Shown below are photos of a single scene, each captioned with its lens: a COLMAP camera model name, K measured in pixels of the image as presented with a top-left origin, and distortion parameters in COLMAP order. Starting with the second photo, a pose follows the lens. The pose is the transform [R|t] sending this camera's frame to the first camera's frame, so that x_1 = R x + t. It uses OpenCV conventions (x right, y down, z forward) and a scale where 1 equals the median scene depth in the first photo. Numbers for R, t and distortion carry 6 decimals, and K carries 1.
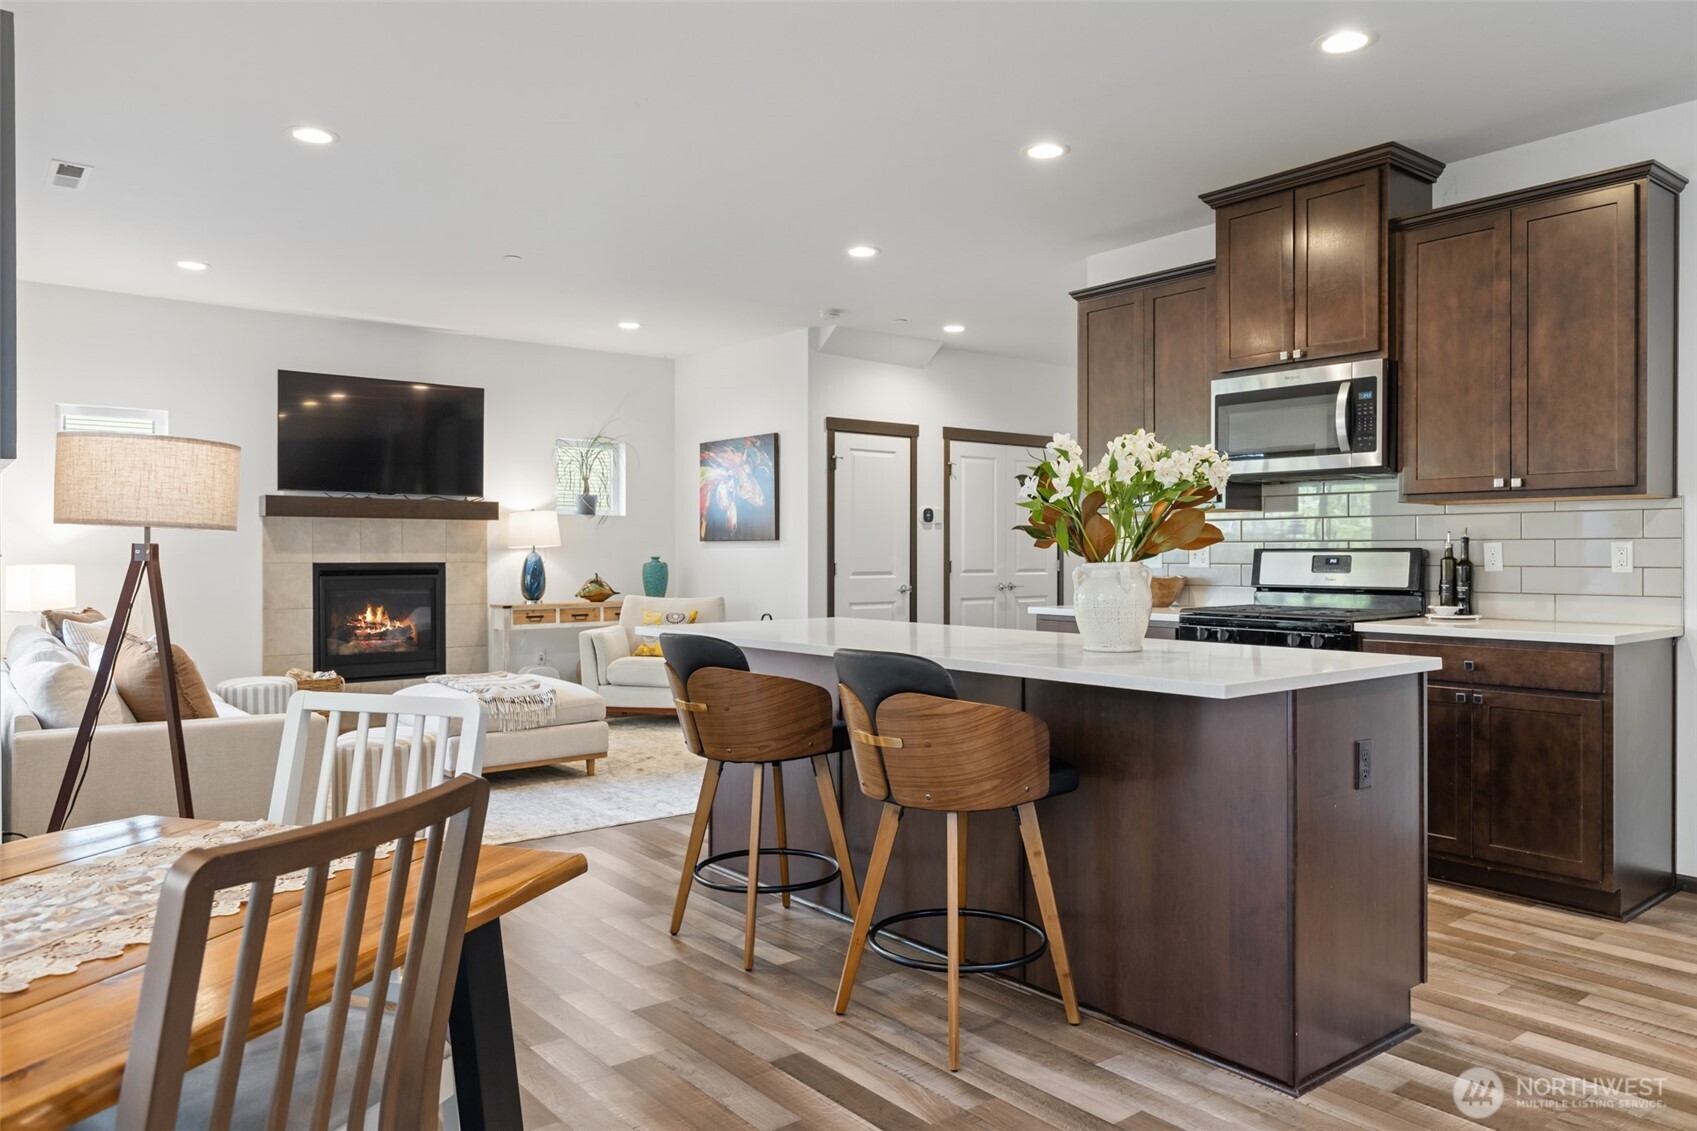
lens RADIAL K [[1152.0, 0, 851.6], [0, 1152.0, 557.7], [0, 0, 1]] dist [0.008656, 0.001005]
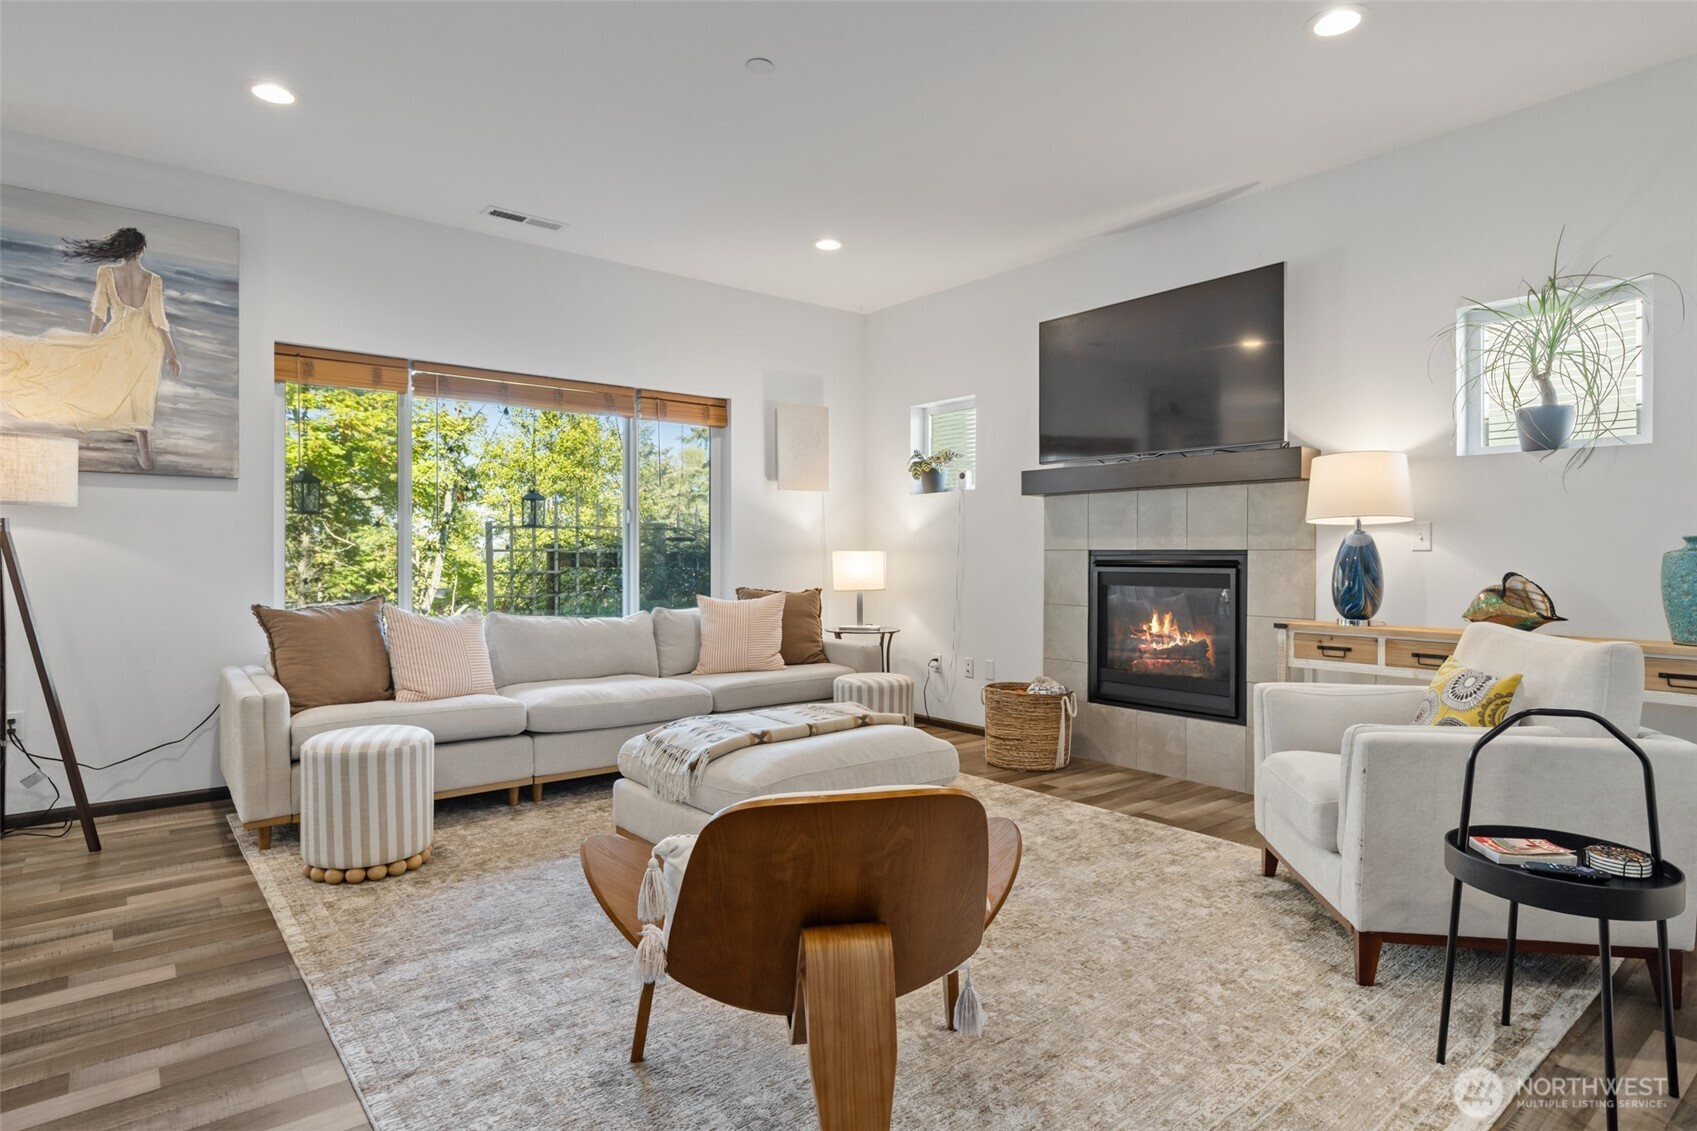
lens RADIAL K [[919.8, 0, 851.5], [0, 919.8, 559.2], [0, 0, 1]] dist [0.004604, -0.000143]
pose [[0.005364, 0.005322, -0.999971, 0.166959], [-0.006153, 0.999967, 0.005289, 0.008220], [0.999967, 0.006125, 0.005396, 0.795683]]
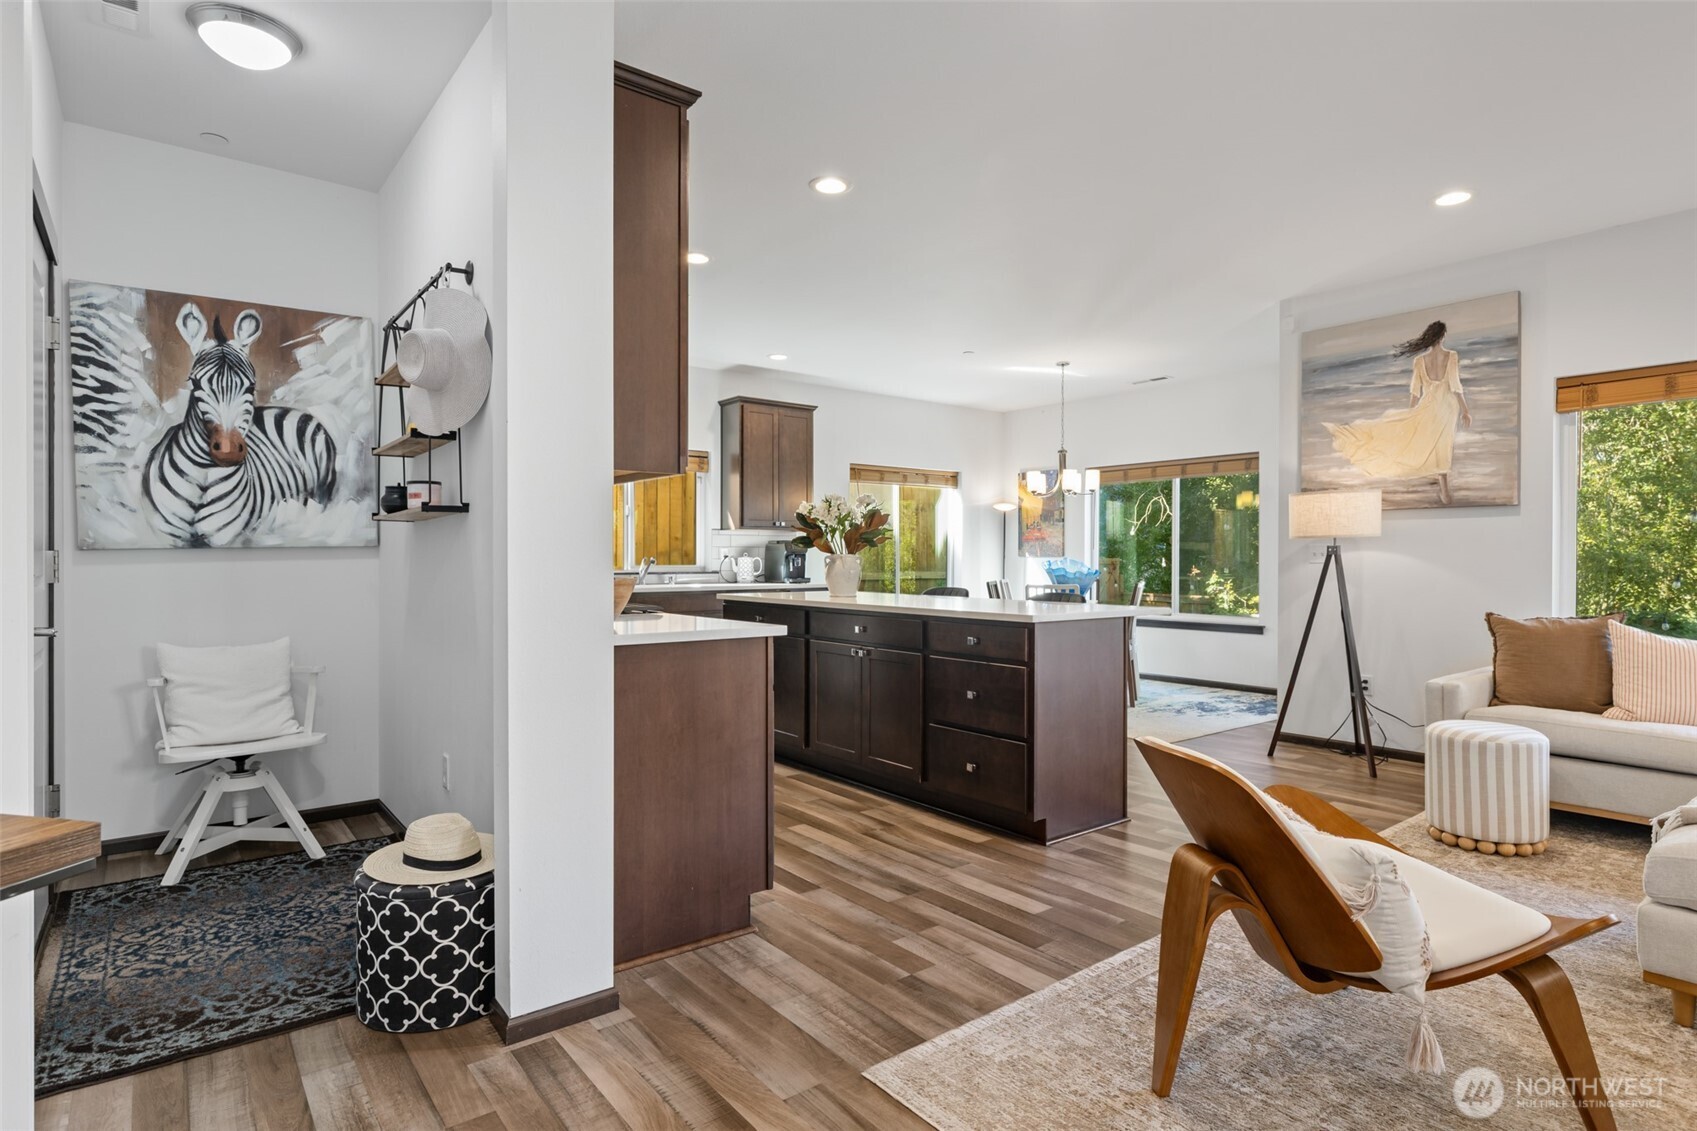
lens RADIAL K [[895.5, 0, 848.5], [0, 895.5, 565.5], [0, 0, 1]] dist [-0.000390, -0.000338]
pose [[-0.999847, -0.001314, 0.017464, 0.077046], [-0.001159, 0.999960, 0.008852, 0.002981], [-0.017475, 0.008830, -0.999808, 1.039657]]
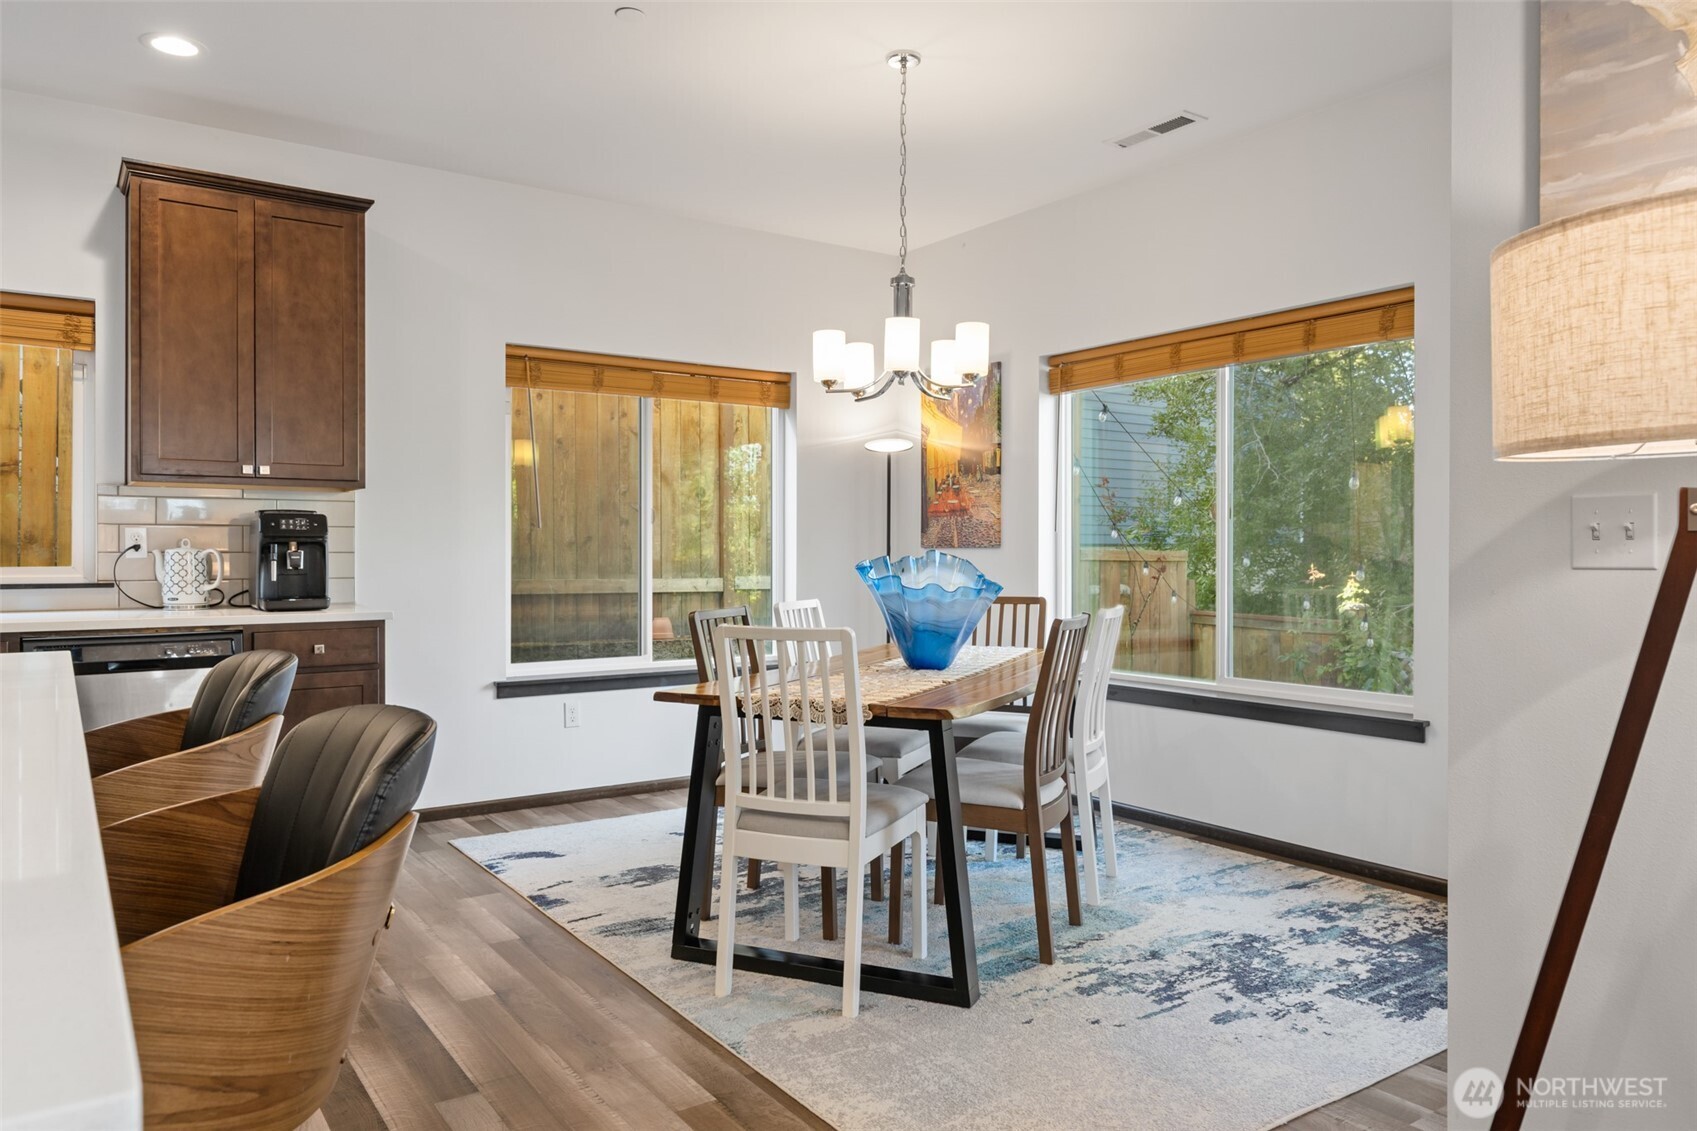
lens RADIAL K [[1152.0, 0, 851.6], [0, 1152.0, 557.7], [0, 0, 1]] dist [0.008656, 0.001005]
pose [[-0.997656, -0.001809, 0.068409, -0.131508], [-0.001253, 0.999966, 0.008180, 0.001509], [-0.068421, 0.008075, -0.997624, 0.599295]]
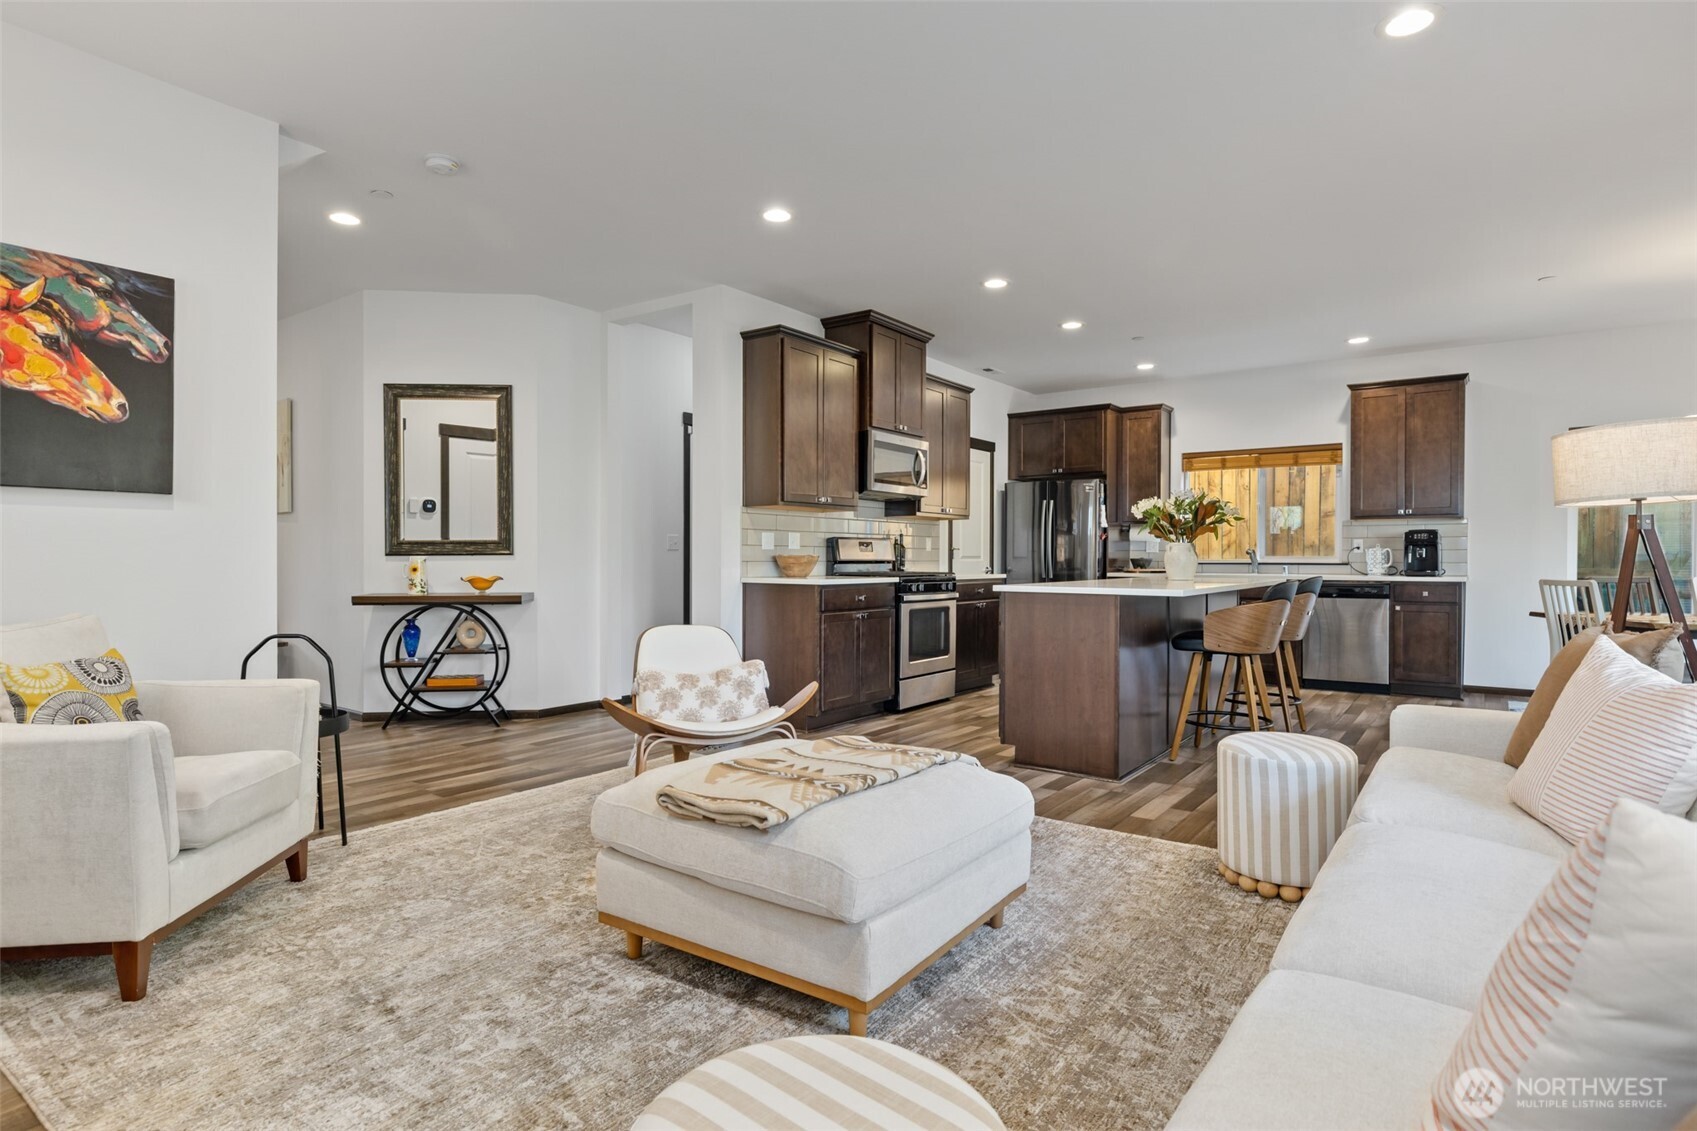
lens RADIAL K [[892.7, 0, 863.3], [0, 892.7, 554.4], [0, 0, 1]] dist [0.018097, 0.000200]
pose [[-0.255596, 0.002495, 0.966780, -0.536532], [-0.001974, 0.999993, -0.003103, 0.011997], [-0.966782, -0.002702, -0.255590, 0.832942]]
